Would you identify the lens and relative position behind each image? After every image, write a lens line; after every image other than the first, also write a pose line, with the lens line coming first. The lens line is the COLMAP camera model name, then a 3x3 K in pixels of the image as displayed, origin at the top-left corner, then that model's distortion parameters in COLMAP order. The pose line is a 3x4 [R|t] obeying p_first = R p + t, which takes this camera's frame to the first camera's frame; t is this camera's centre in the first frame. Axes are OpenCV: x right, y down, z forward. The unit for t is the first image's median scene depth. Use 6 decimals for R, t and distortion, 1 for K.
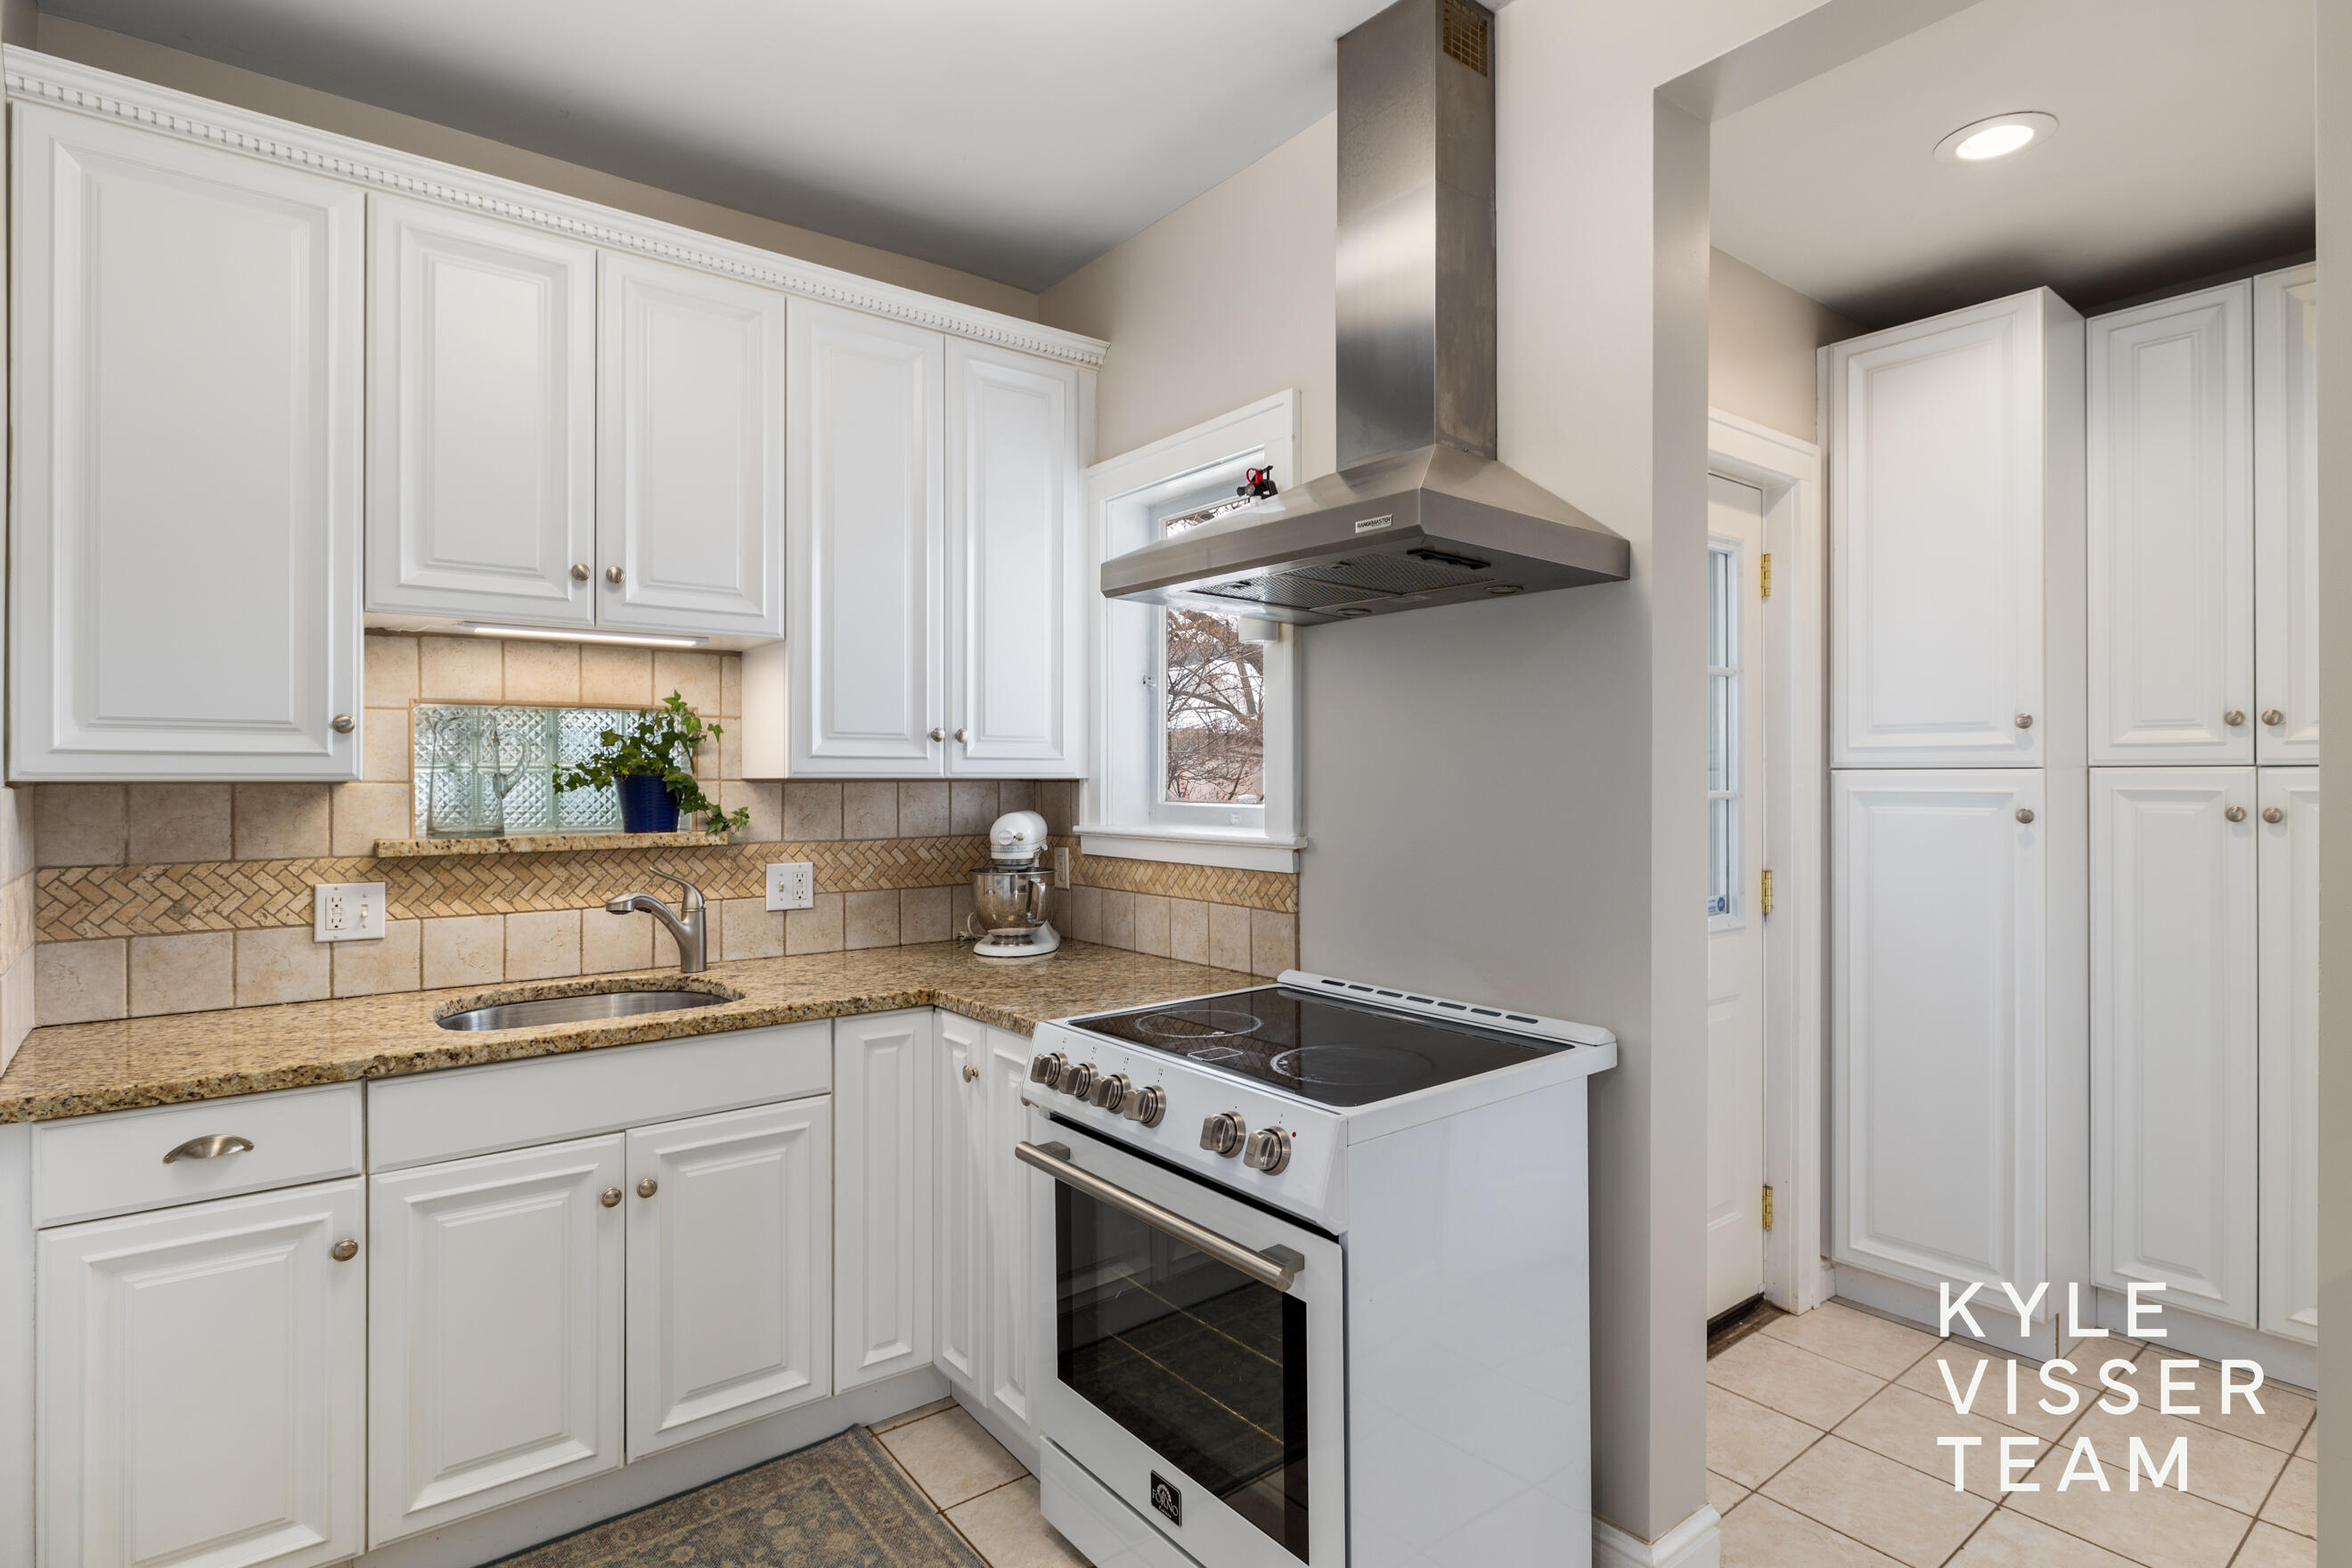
lens RADIAL K [[1195.3, 0, 1184.1], [0, 1195.3, 783.1], [0, 0, 1]] dist [-0.000957, 0.000323]
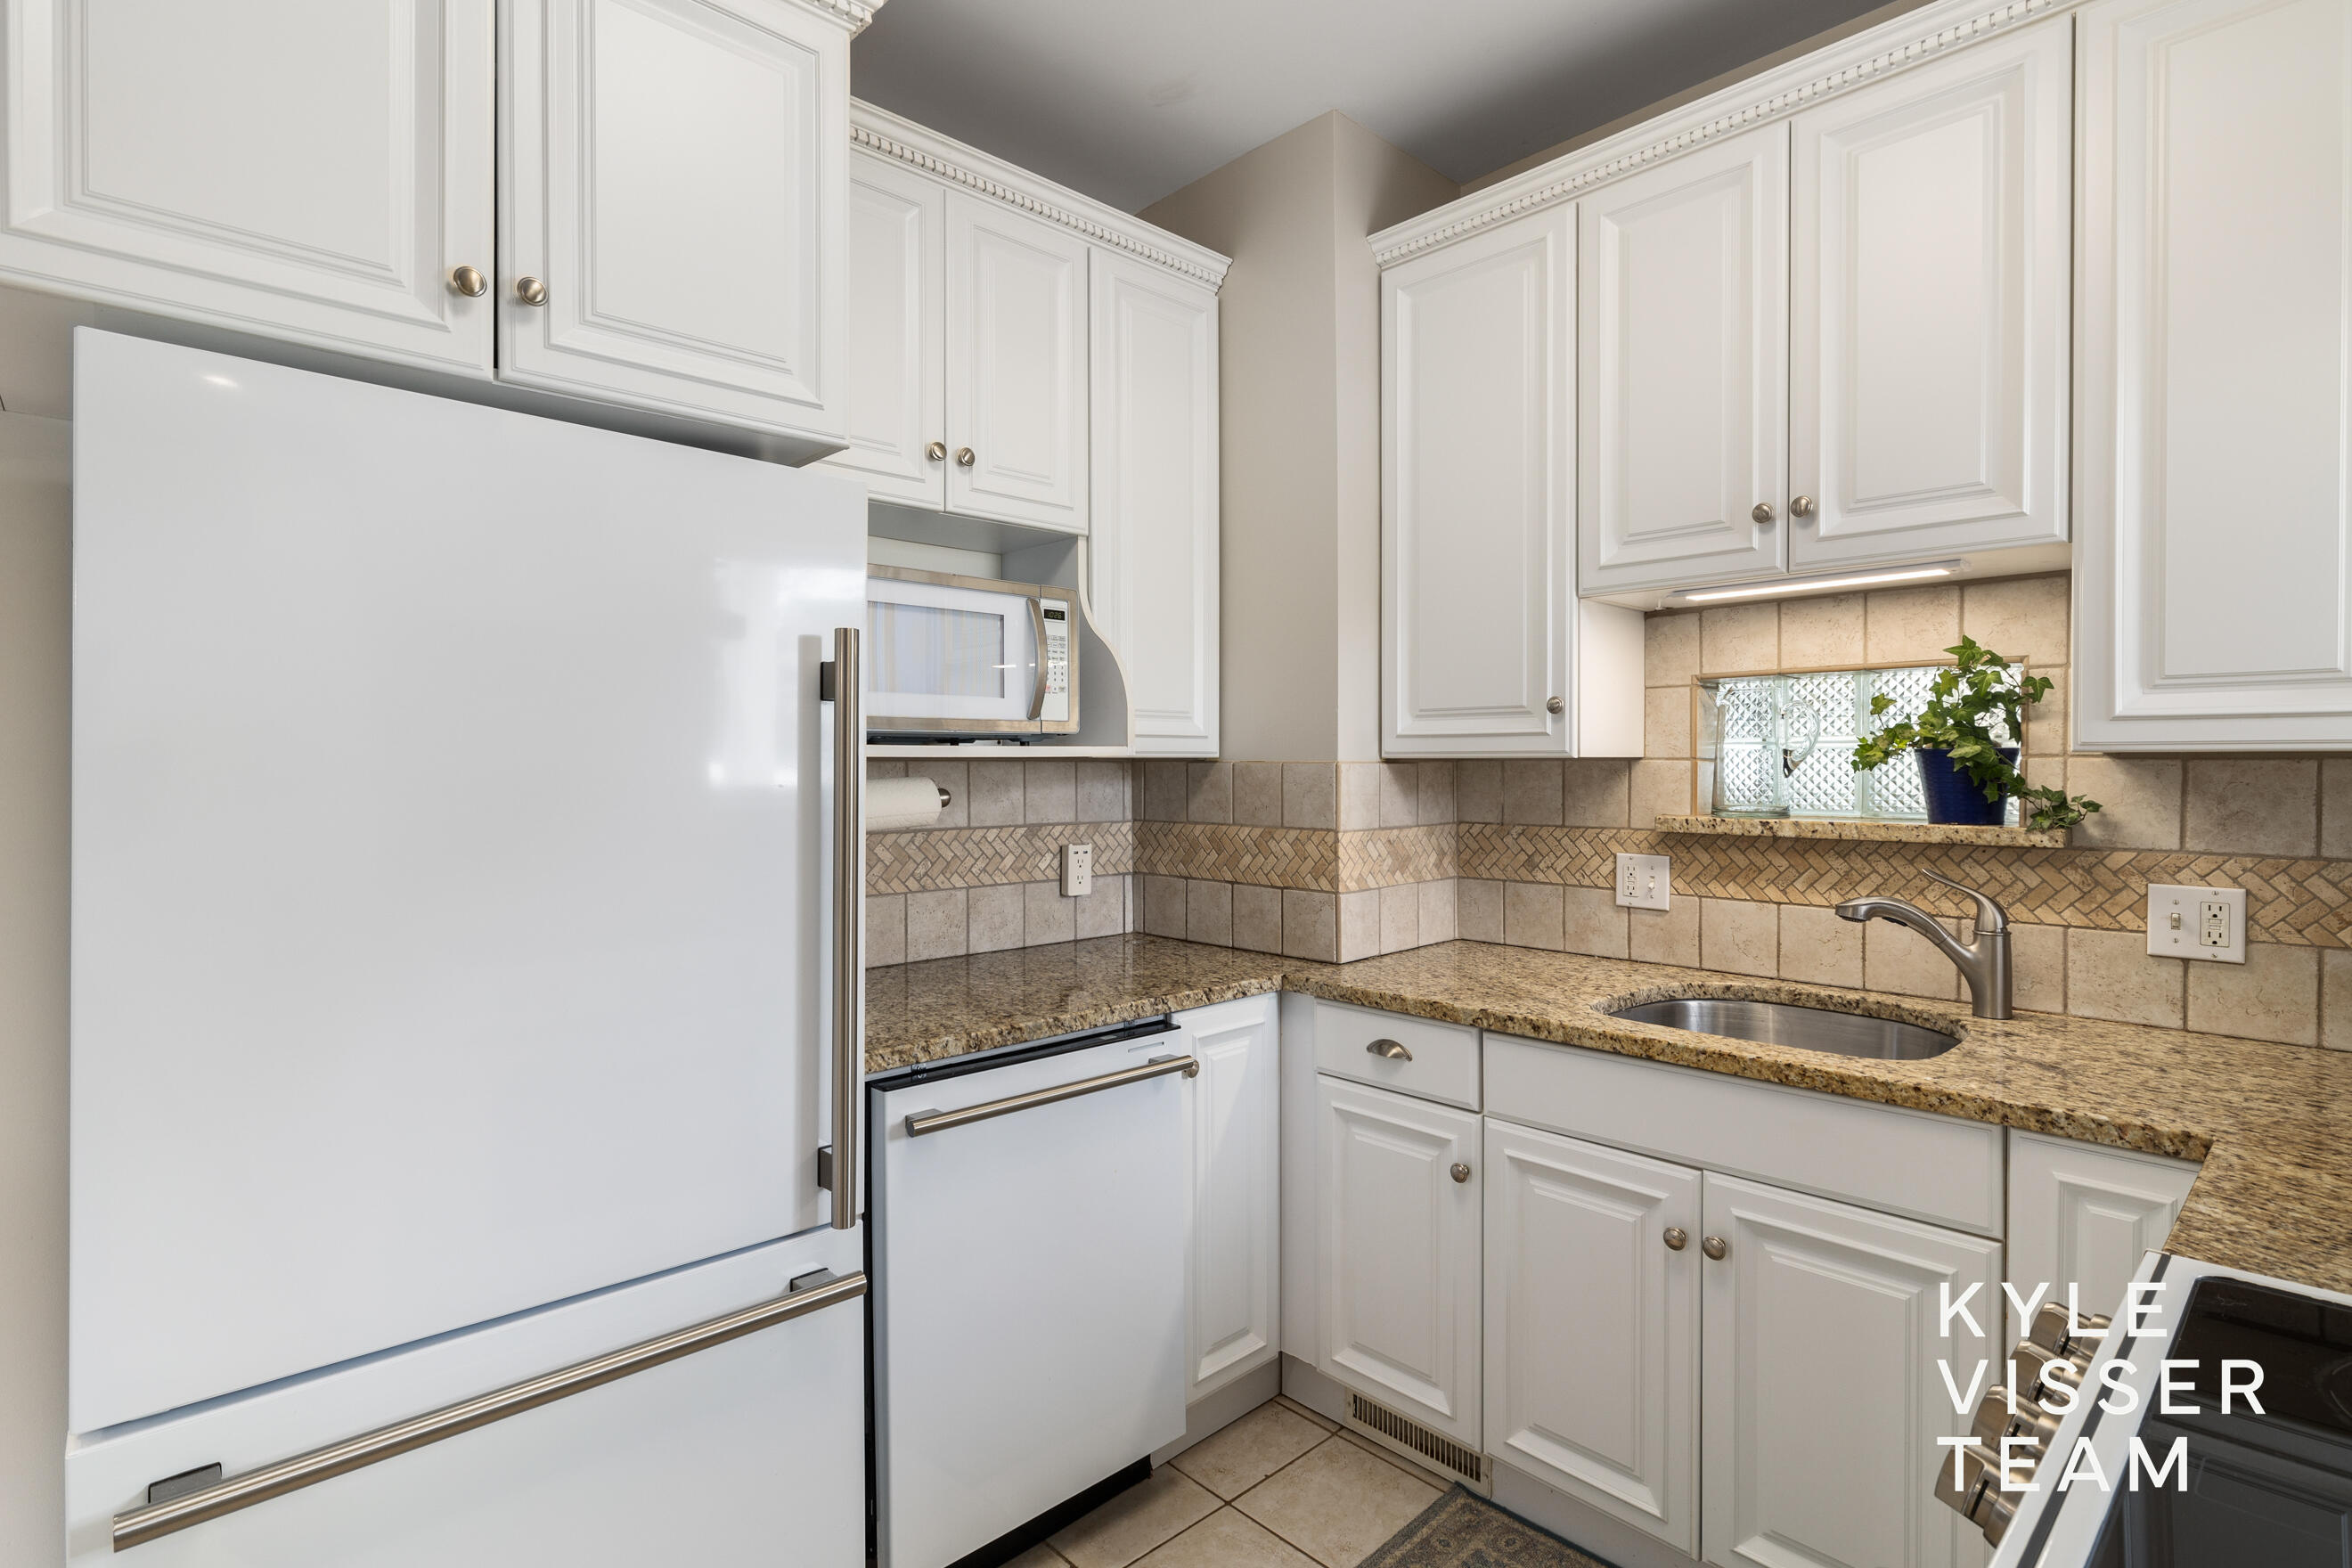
lens RADIAL K [[1146.7, 0, 1183.2], [0, 1146.7, 779.2], [0, 0, 1]] dist [0.000349, 0.000384]
pose [[0.099111, 0.018123, -0.994911, 0.259380], [0.000695, 0.999833, 0.018282, -0.001584], [0.995076, -0.002504, 0.099082, 0.475685]]
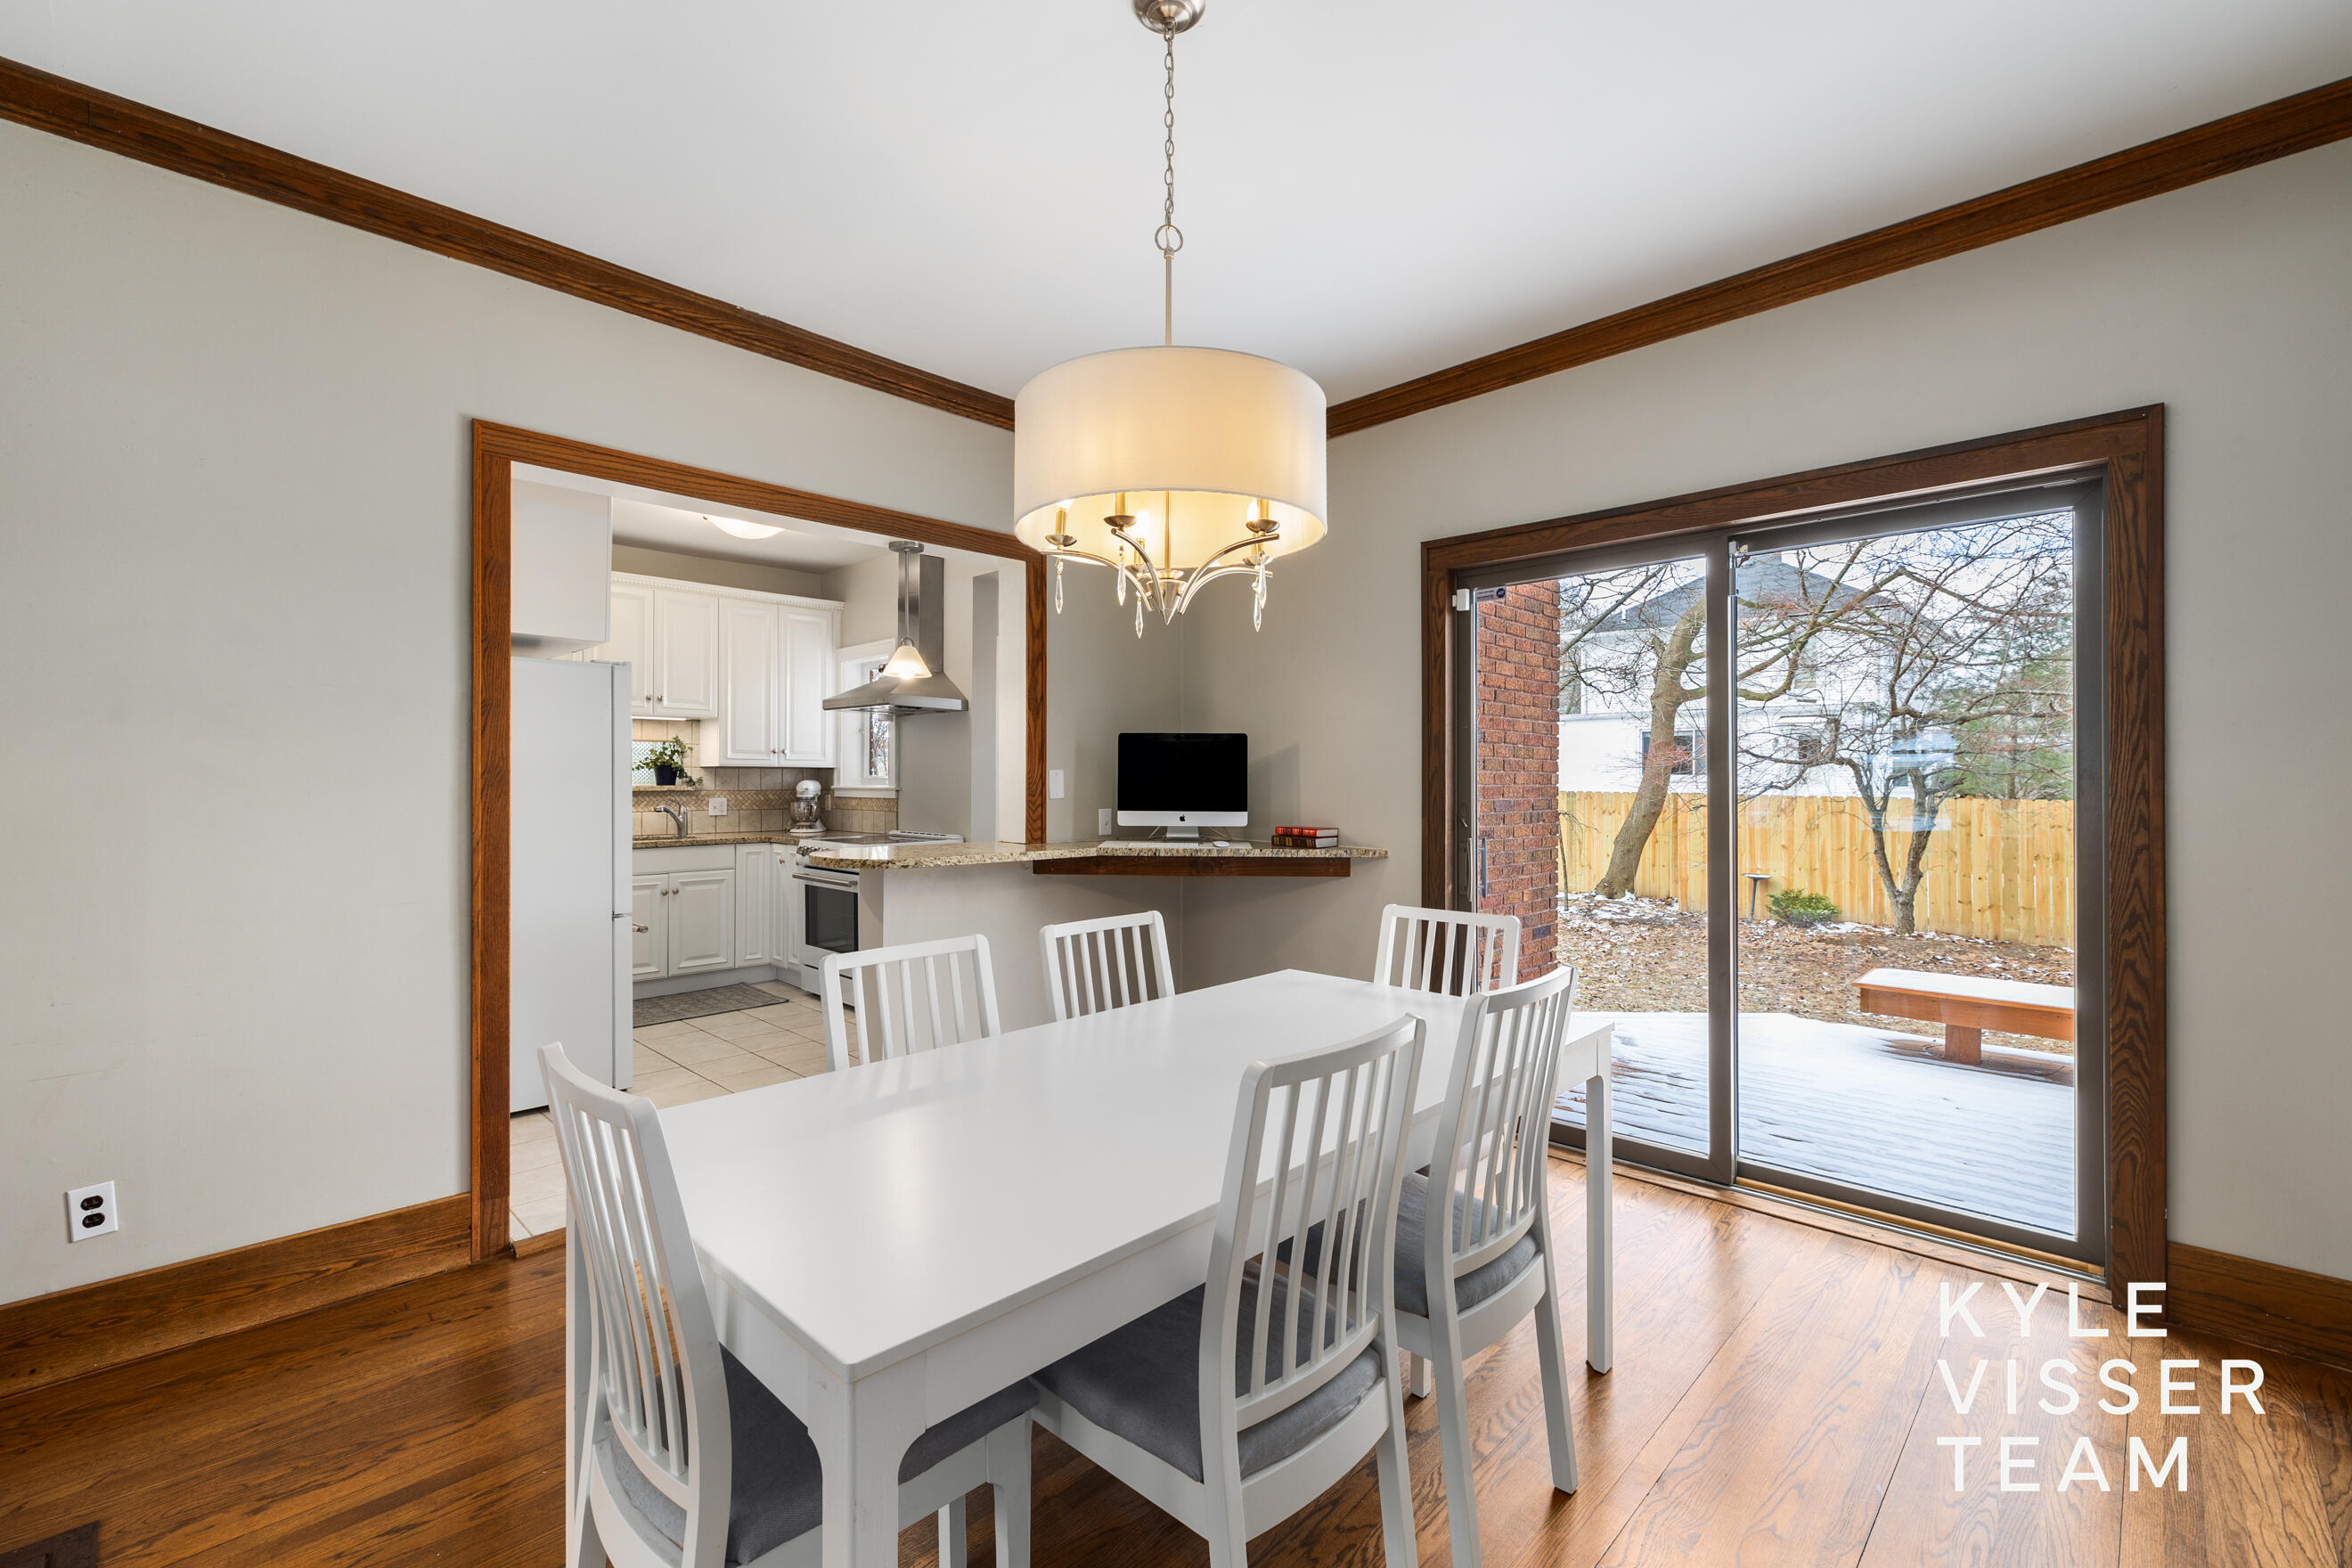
lens RADIAL K [[1010.6, 0, 1178.7], [0, 1010.6, 778.3], [0, 0, 1]] dist [0.000518, -0.000004]
pose [[0.990790, 0.002033, 0.135393, 0.458935], [-0.001460, 0.999990, -0.004333, 0.035718], [-0.135400, 0.004096, 0.990783, -1.642886]]
